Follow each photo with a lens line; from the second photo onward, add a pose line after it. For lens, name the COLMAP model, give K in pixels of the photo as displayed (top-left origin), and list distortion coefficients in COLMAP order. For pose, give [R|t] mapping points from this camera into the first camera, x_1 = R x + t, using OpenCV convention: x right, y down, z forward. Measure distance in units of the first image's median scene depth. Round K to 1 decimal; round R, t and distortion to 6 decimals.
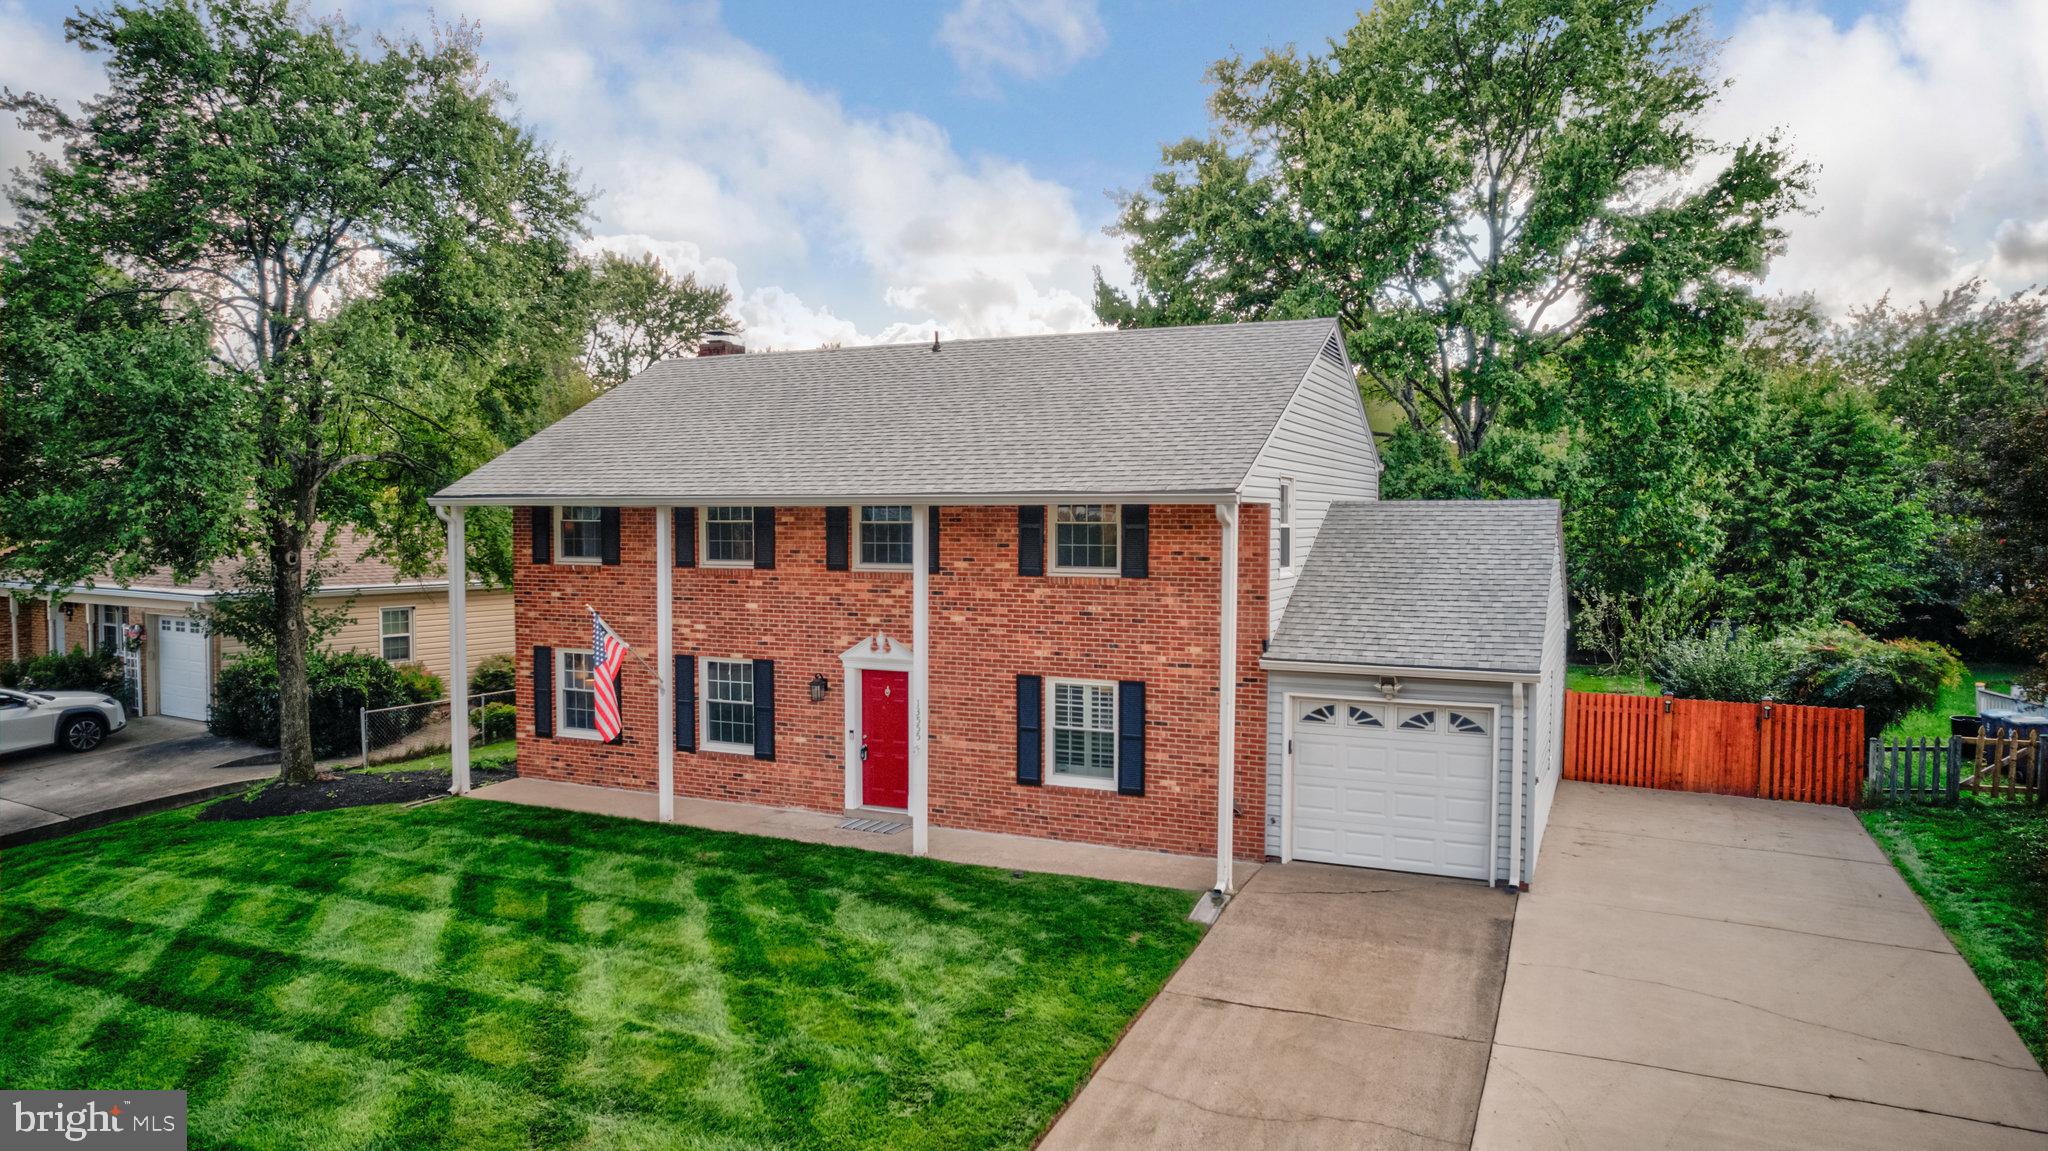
lens RADIAL K [[1300.0, 0, 1035.4], [0, 1300.0, 576.5], [0, 0, 1]] dist [-0.082019, 0.071378]
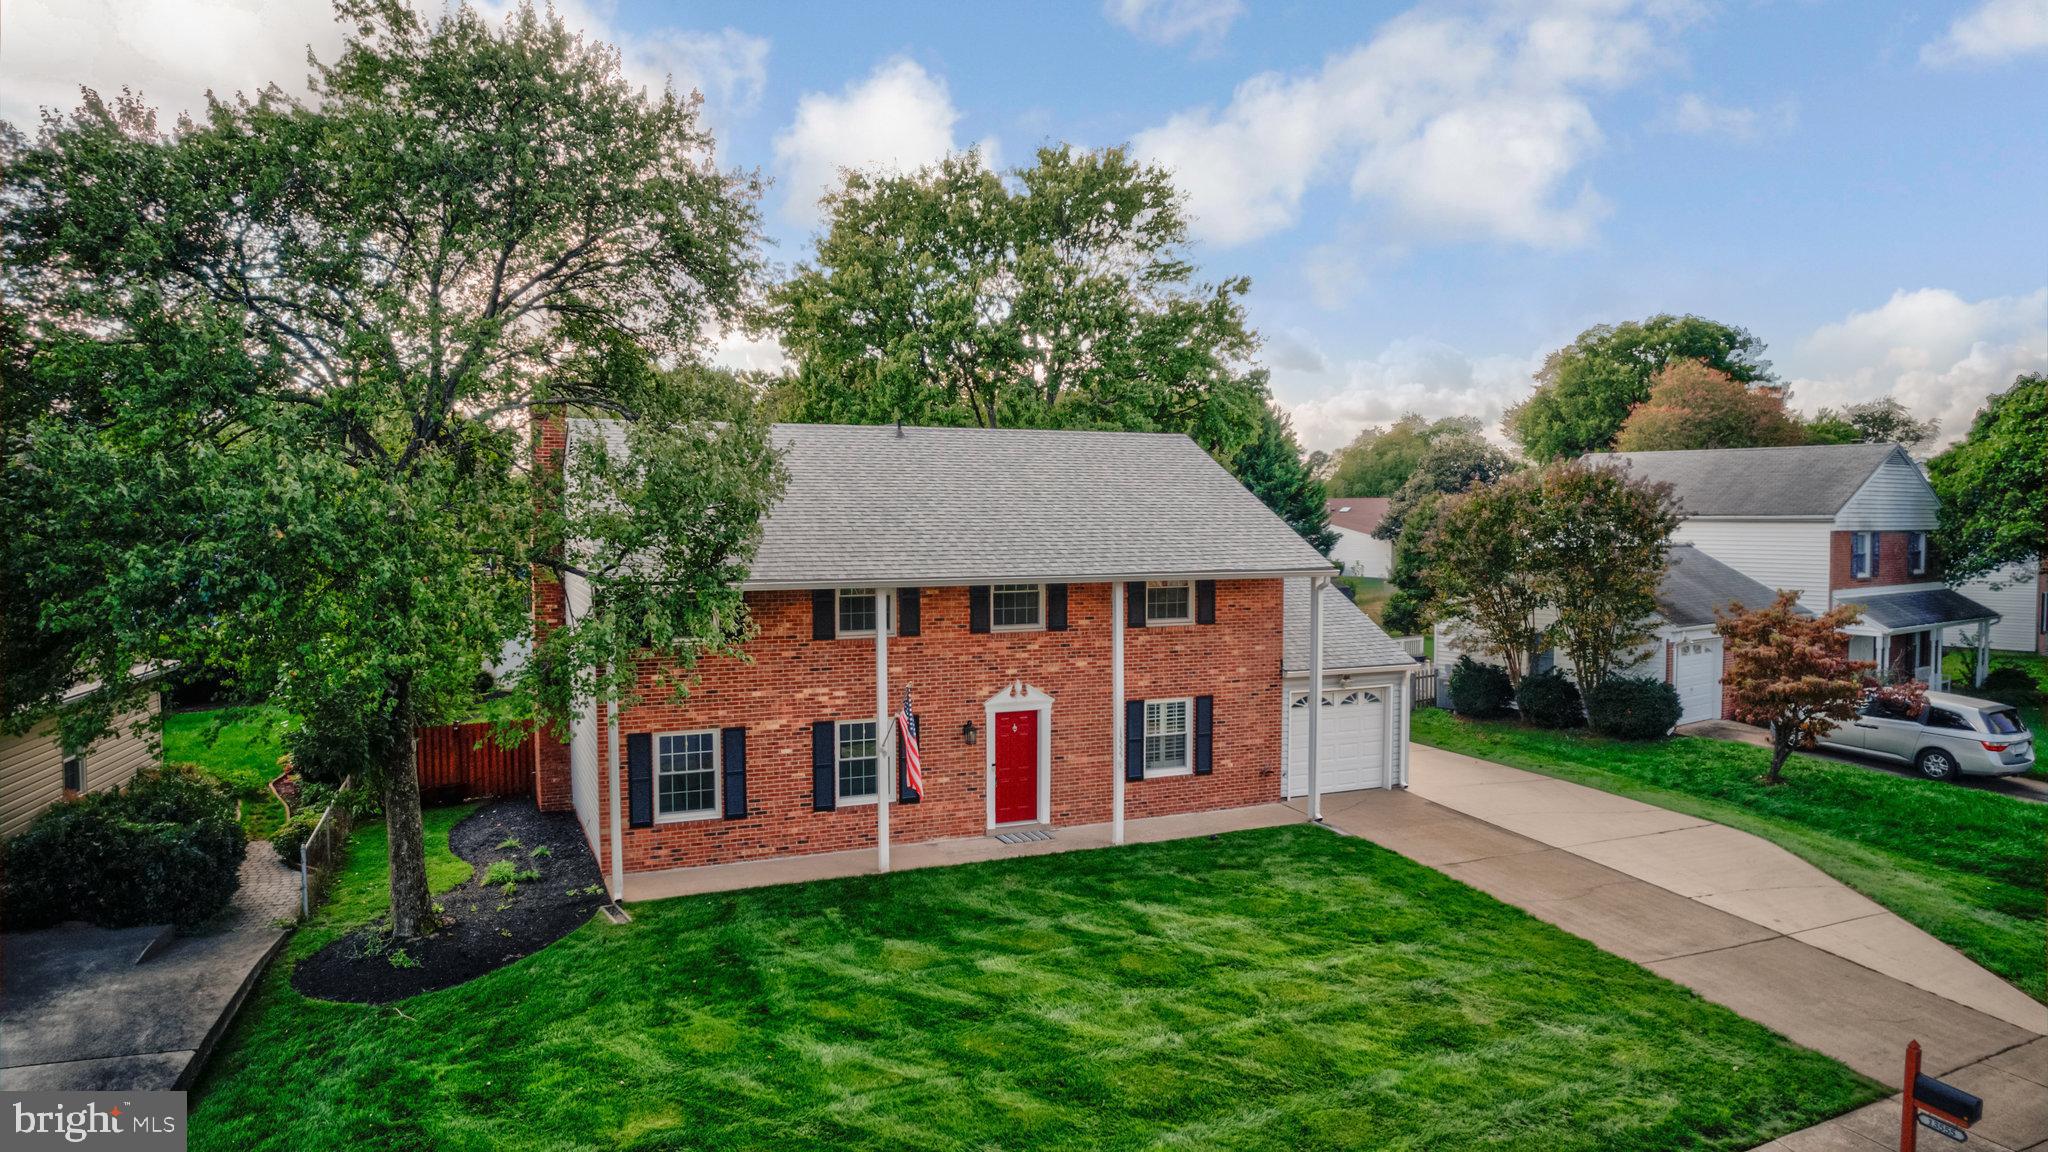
lens RADIAL K [[1300.0, 0, 1035.4], [0, 1300.0, 577.0], [0, 0, 1]] dist [-0.082019, 0.071378]
pose [[0.663526, -0.041361, 0.747009, -1.085045], [0.034974, 0.999094, 0.024253, -0.089890], [-0.747336, 0.010033, 0.664371, 0.173910]]
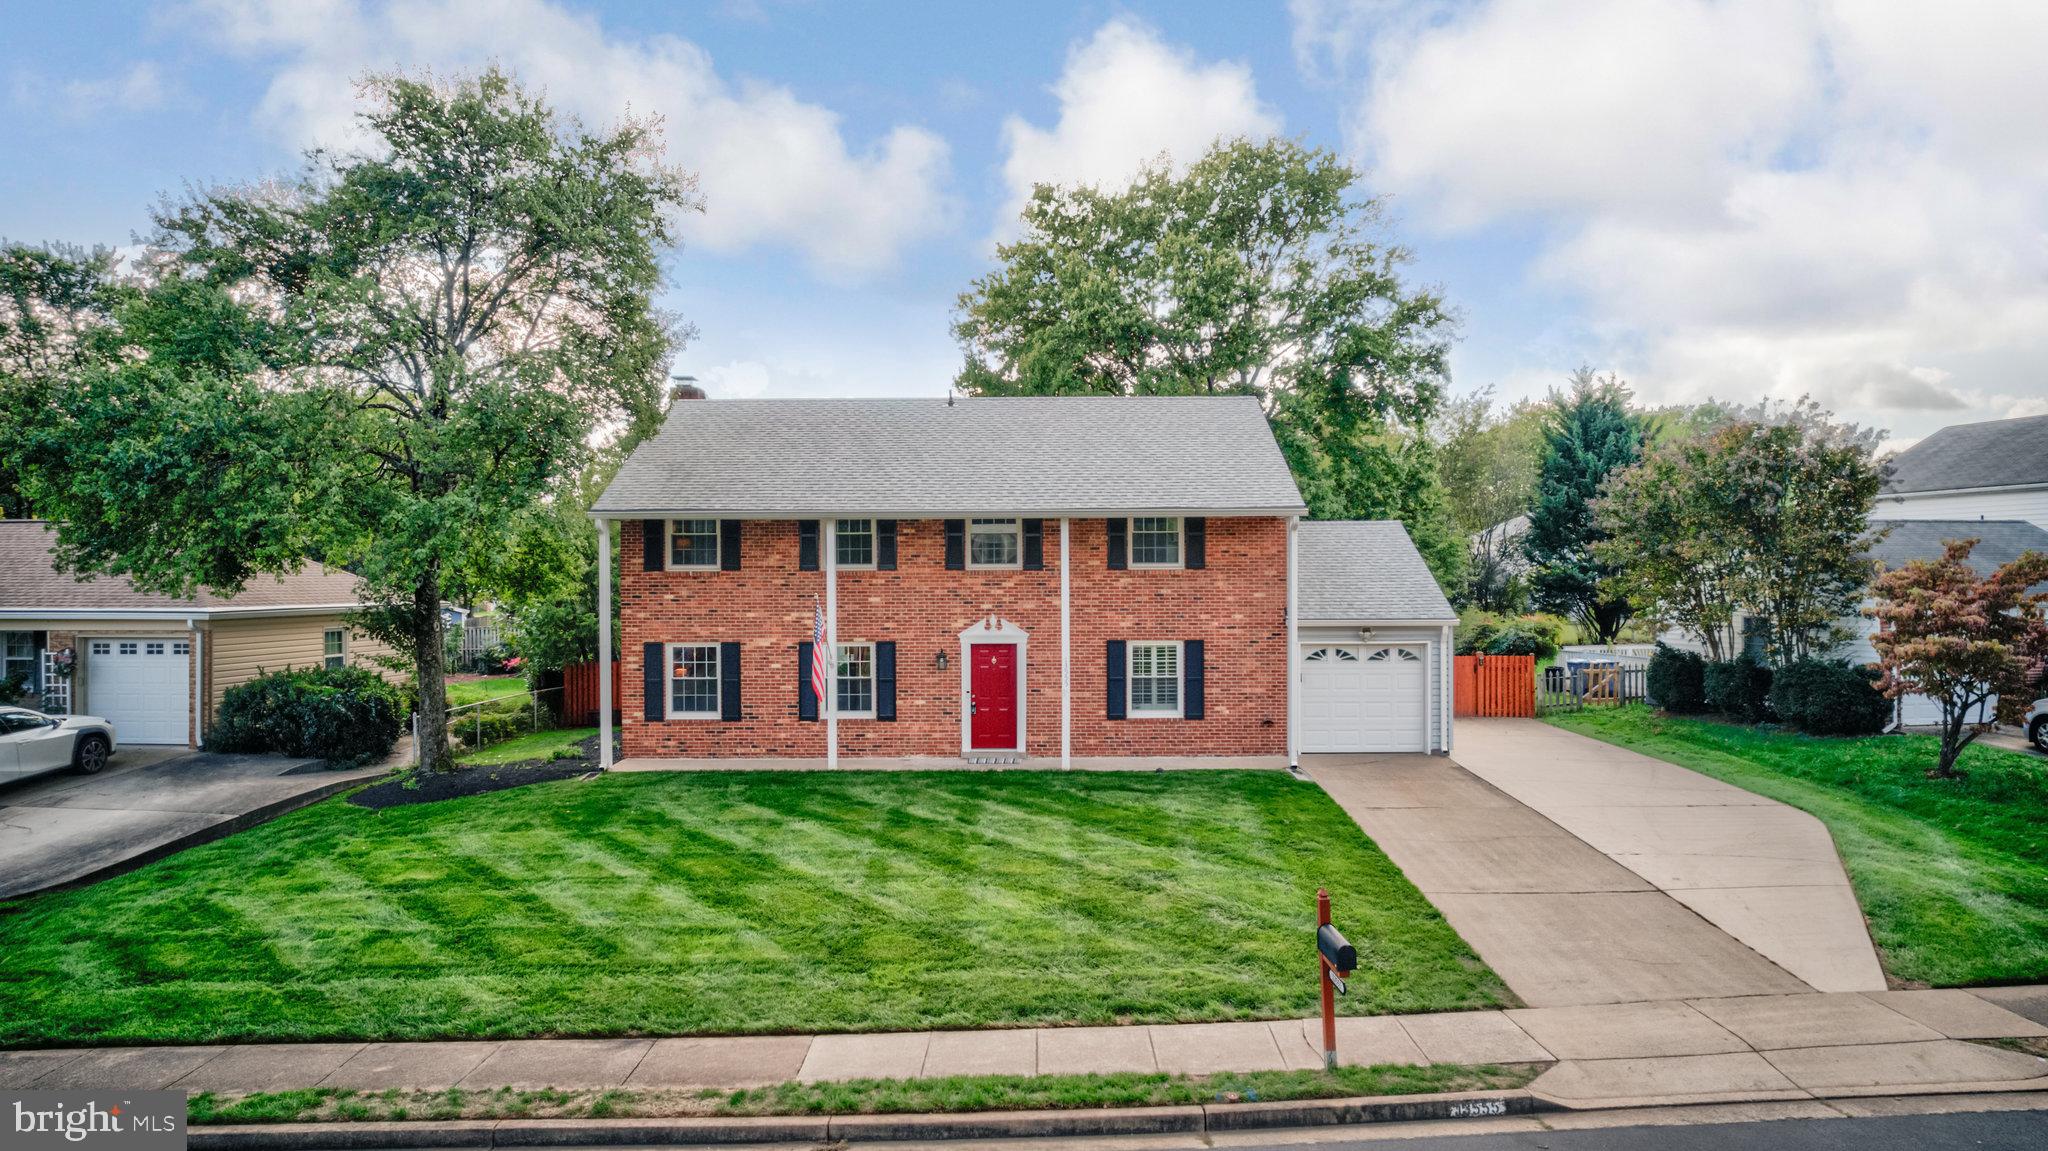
lens RADIAL K [[1308.4, 0, 1035.6], [0, 1308.4, 577.4], [0, 0, 1]] dist [-0.082950, 0.073560]
pose [[0.910988, -0.008127, 0.412353, -0.667246], [0.025553, 0.998997, -0.036765, 0.057681], [-0.411640, 0.044029, 0.910282, -0.254251]]
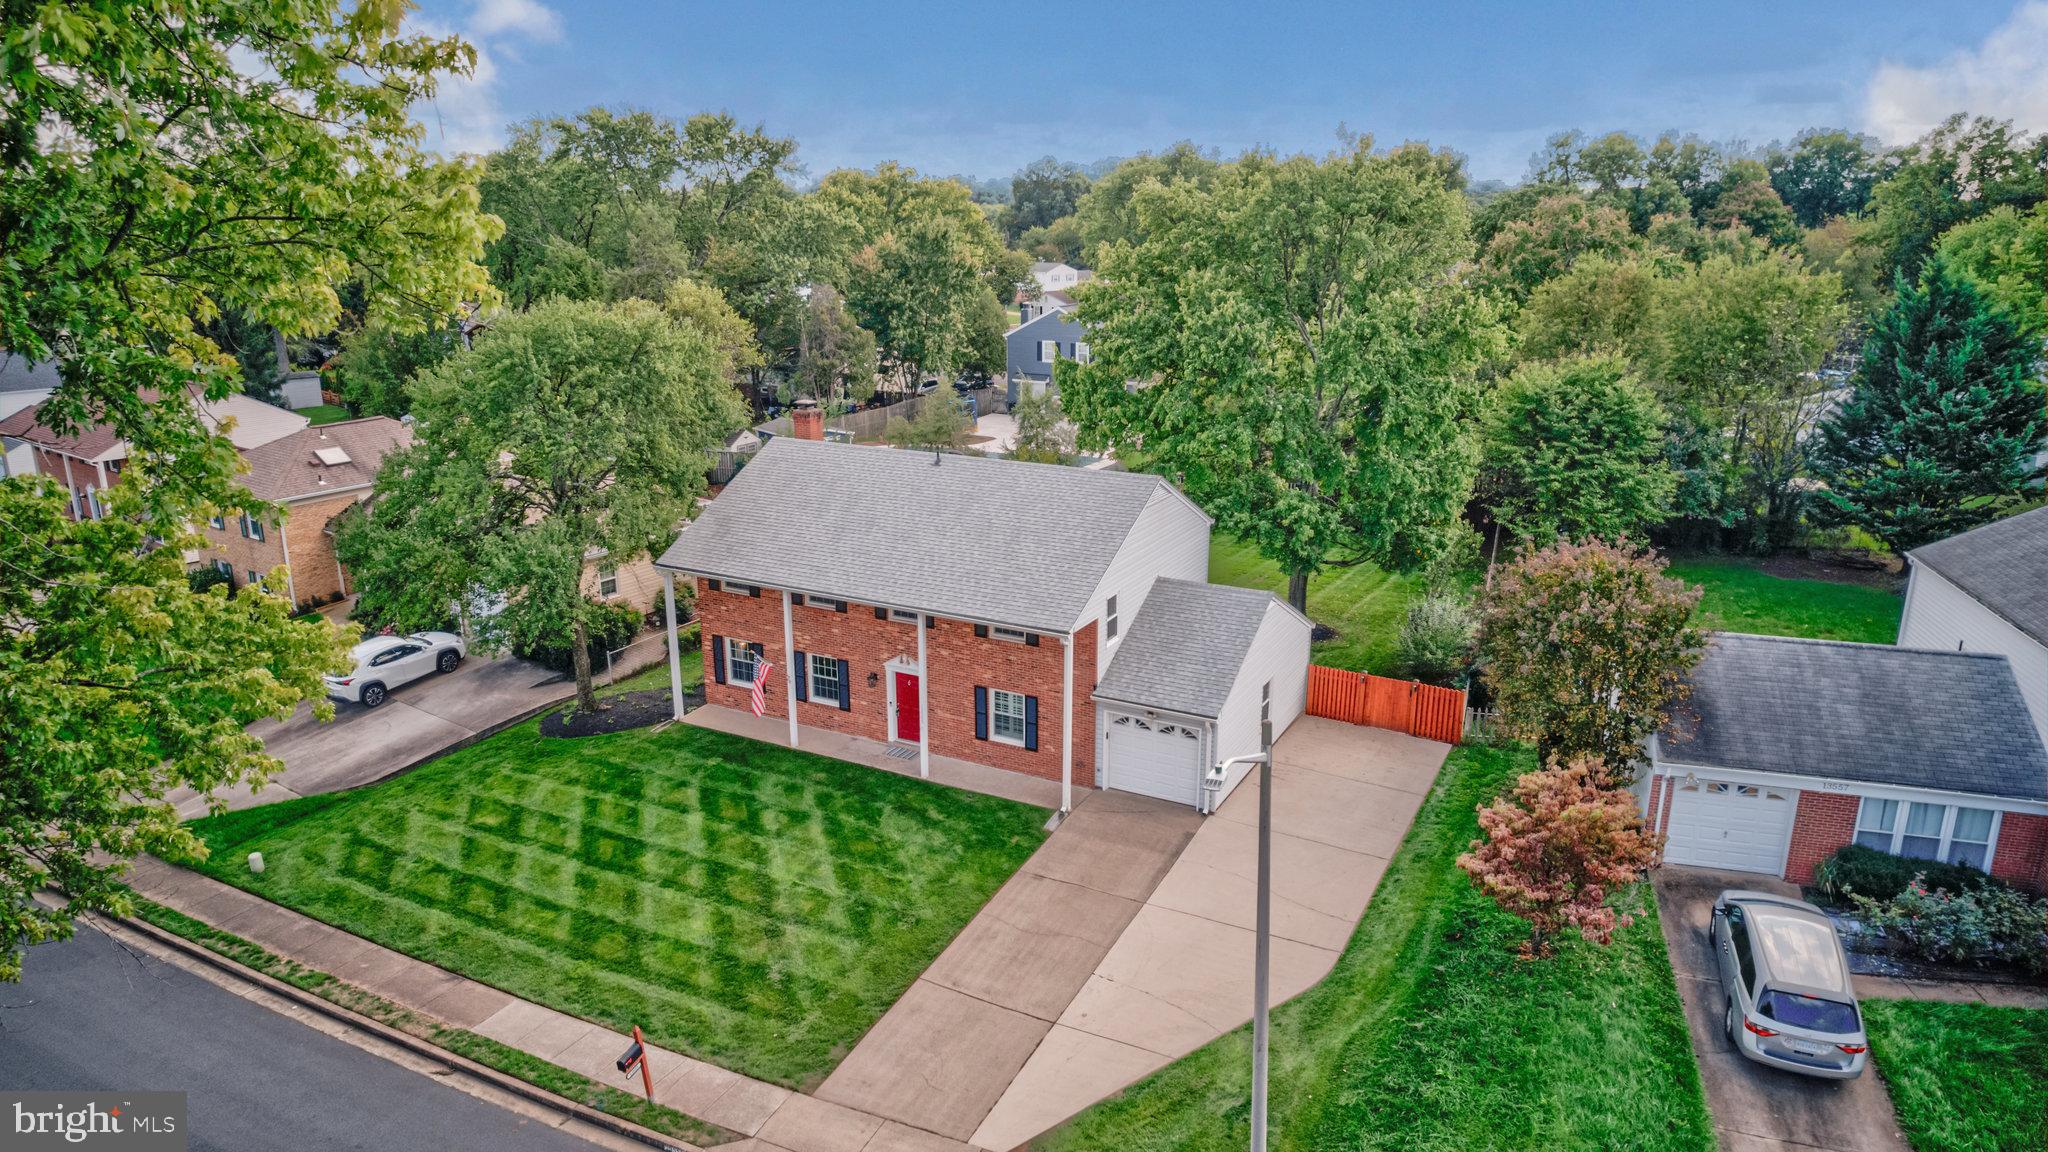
lens RADIAL K [[1300.0, 0, 1035.4], [0, 1300.0, 577.0], [0, 0, 1]] dist [-0.082019, 0.071378]
pose [[0.998431, 0.012928, -0.054492, 0.177987], [0.000258, 0.971923, 0.235298, -0.531488], [0.056004, -0.234942, 0.970395, -0.816184]]
